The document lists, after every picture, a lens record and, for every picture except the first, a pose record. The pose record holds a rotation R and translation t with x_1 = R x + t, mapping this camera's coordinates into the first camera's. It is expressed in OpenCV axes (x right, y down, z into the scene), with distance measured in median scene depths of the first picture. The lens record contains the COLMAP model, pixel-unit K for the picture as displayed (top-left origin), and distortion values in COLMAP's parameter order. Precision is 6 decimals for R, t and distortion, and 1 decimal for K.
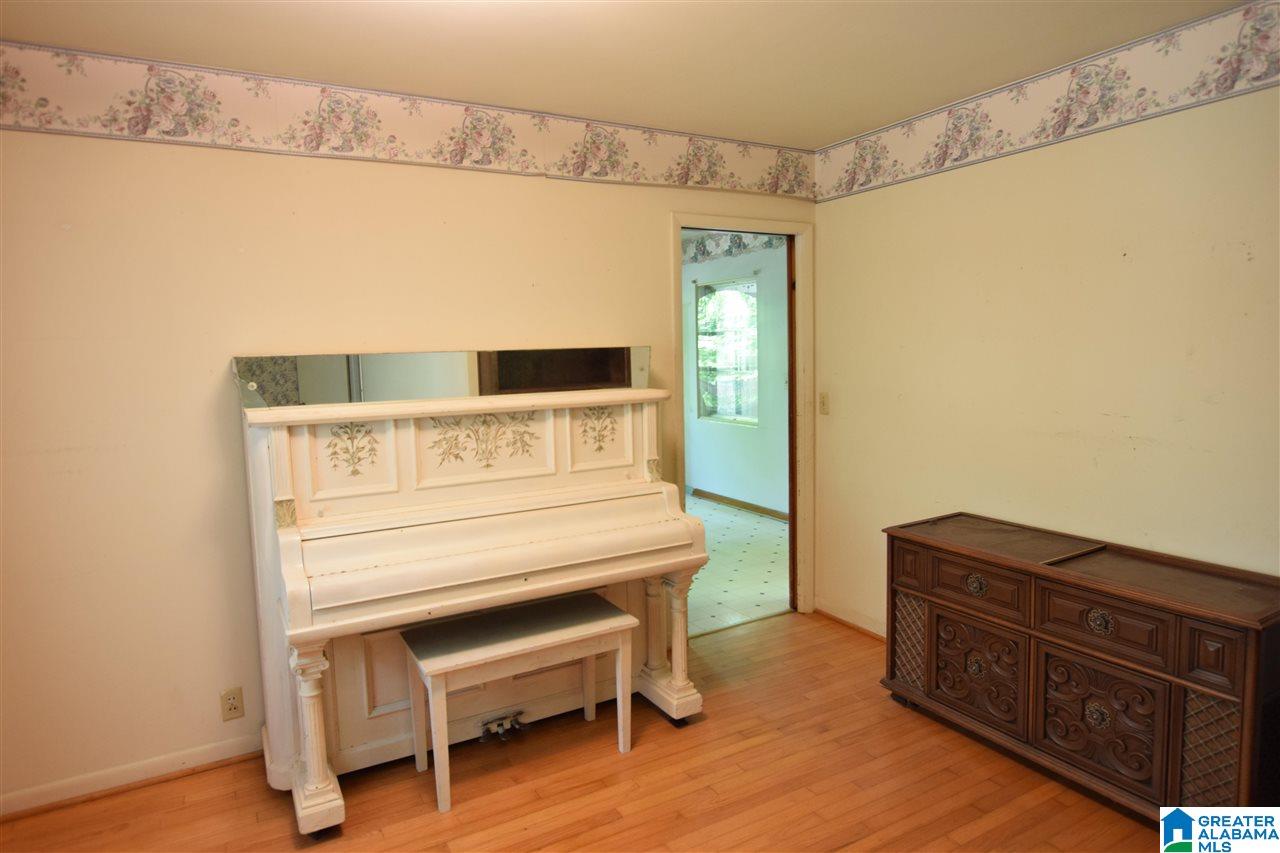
lens RADIAL K [[755.4, 0, 640.1], [0, 755.4, 420.5], [0, 0, 1]] dist [-0.012496, 0.000435]
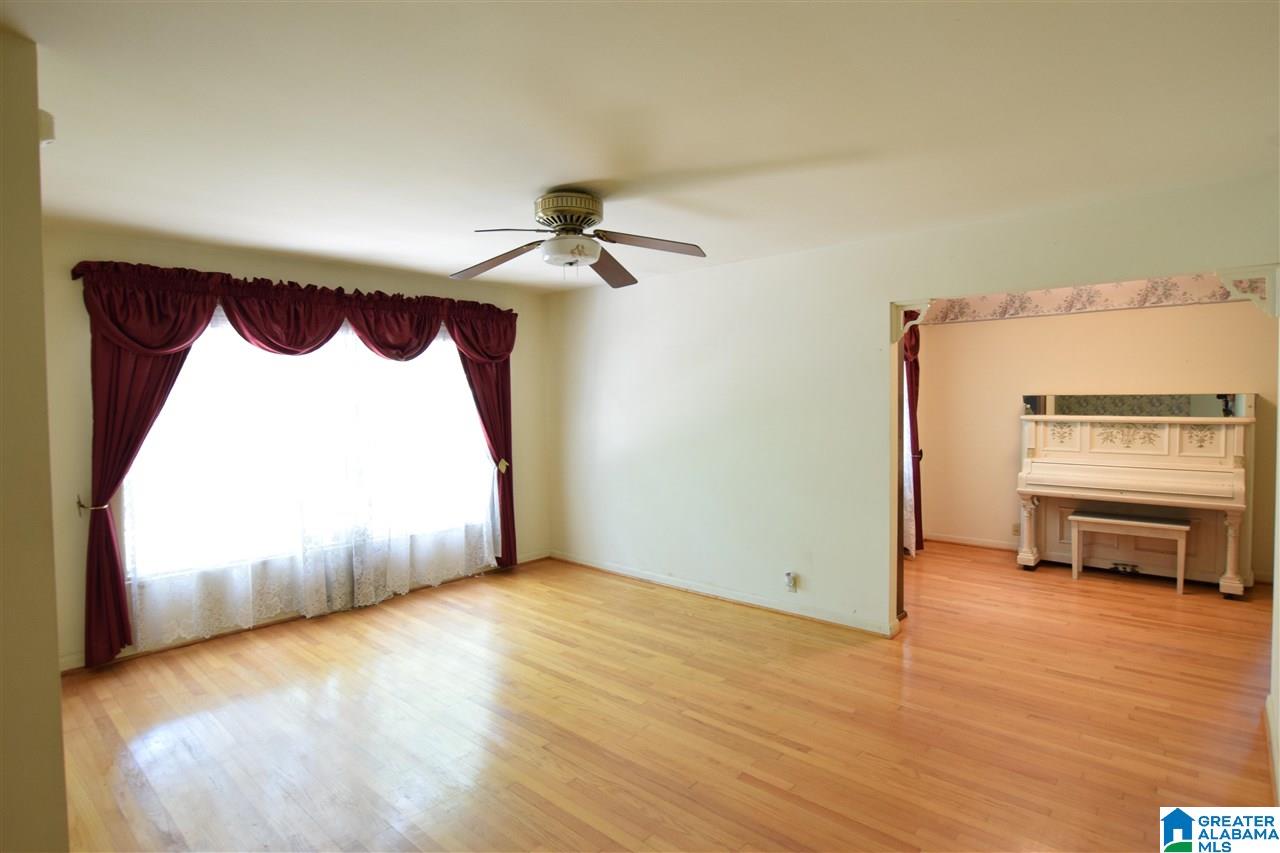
lens RADIAL K [[660.6, 0, 644.0], [0, 660.6, 423.1], [0, 0, 1]] dist [-0.017984, -0.000211]
pose [[0.322845, 0.057679, -0.944693, 1.107731], [-0.090447, 0.995453, 0.029868, 0.060269], [0.942120, 0.075802, 0.326594, -0.929854]]
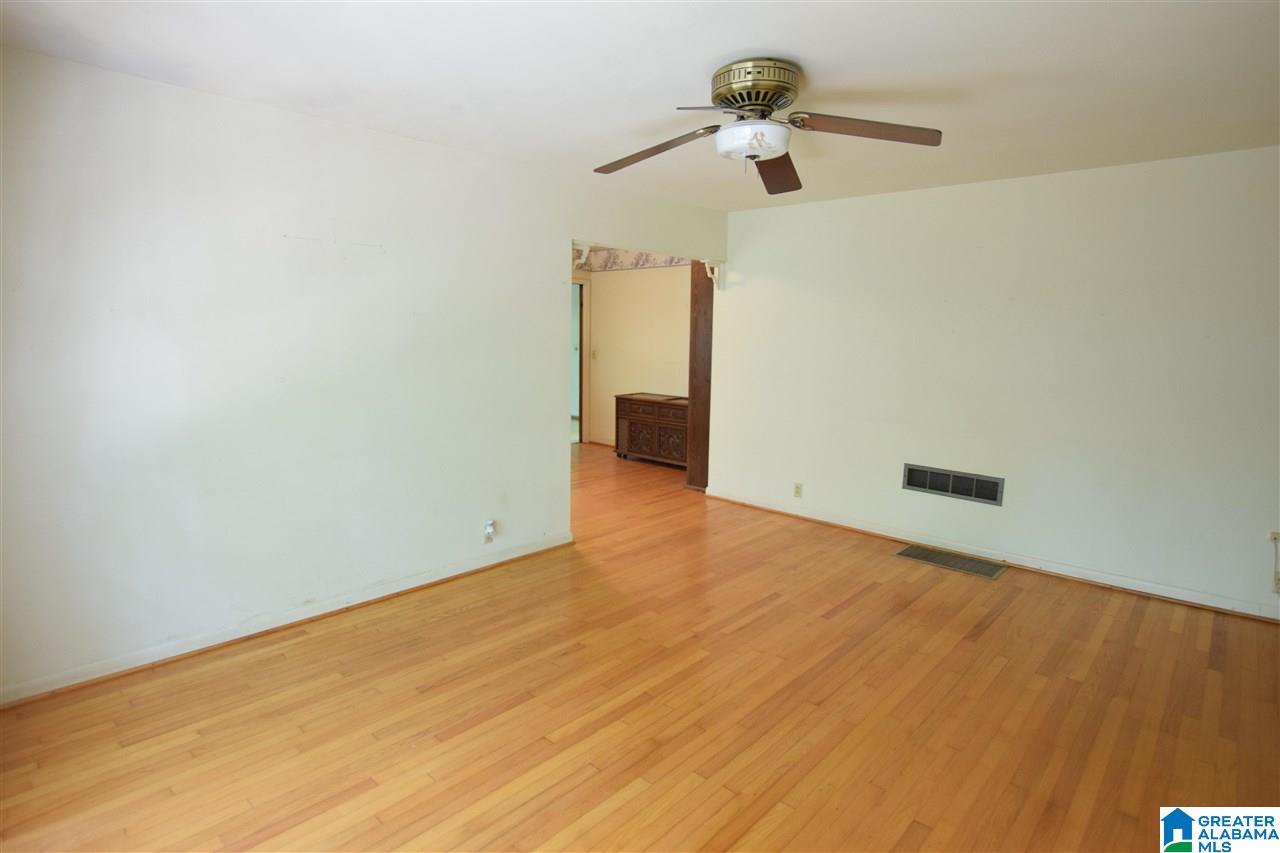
lens RADIAL K [[660.6, 0, 644.0], [0, 660.6, 423.1], [0, 0, 1]] dist [-0.017984, -0.000211]
pose [[0.950001, -0.001300, 0.312245, -0.371978], [-0.010328, 0.999313, 0.035585, 0.166777], [-0.312077, -0.037031, 0.949335, -1.495645]]
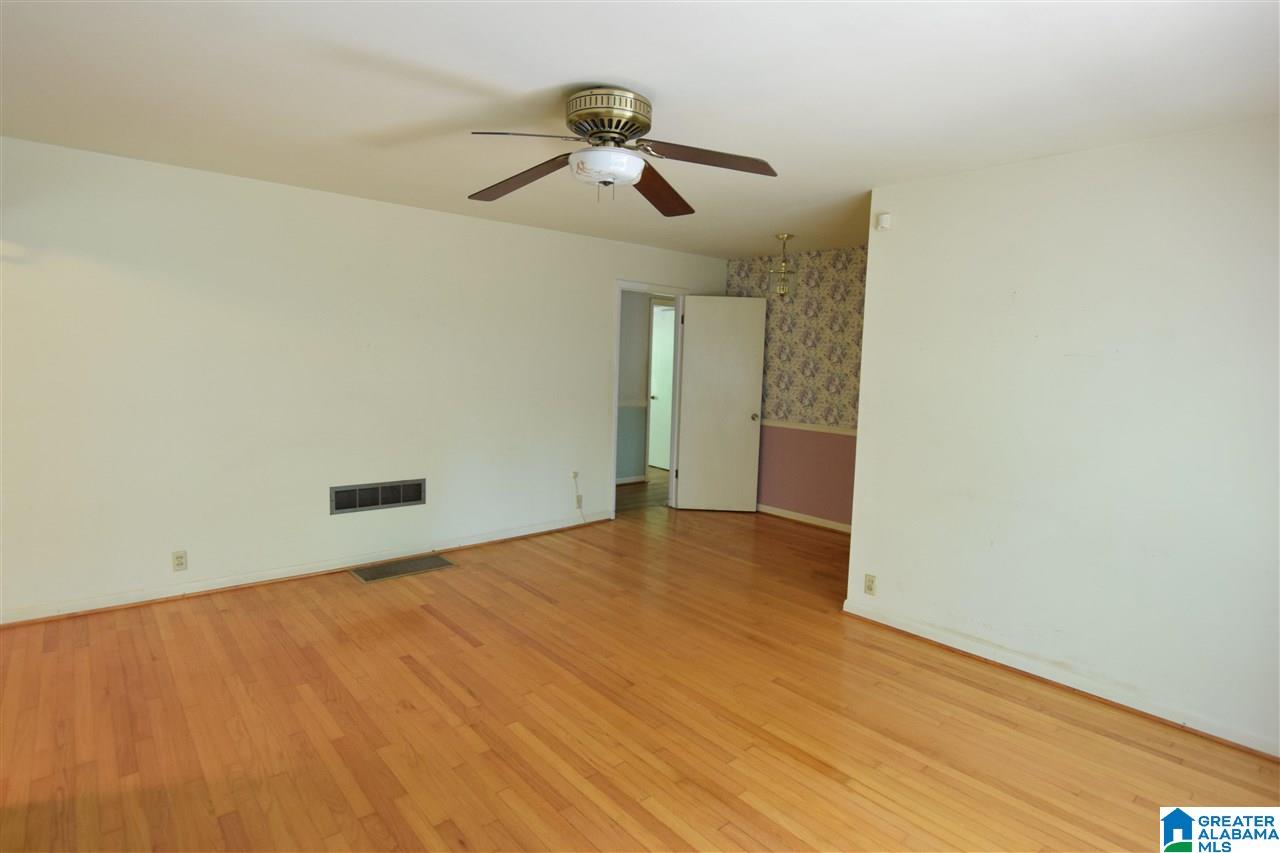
lens RADIAL K [[660.6, 0, 644.0], [0, 660.6, 423.1], [0, 0, 1]] dist [-0.017984, -0.000211]
pose [[-0.202063, -0.079736, 0.976121, -0.846784], [0.071877, 0.992785, 0.095976, 0.080096], [-0.976731, 0.089554, -0.194874, -0.561041]]
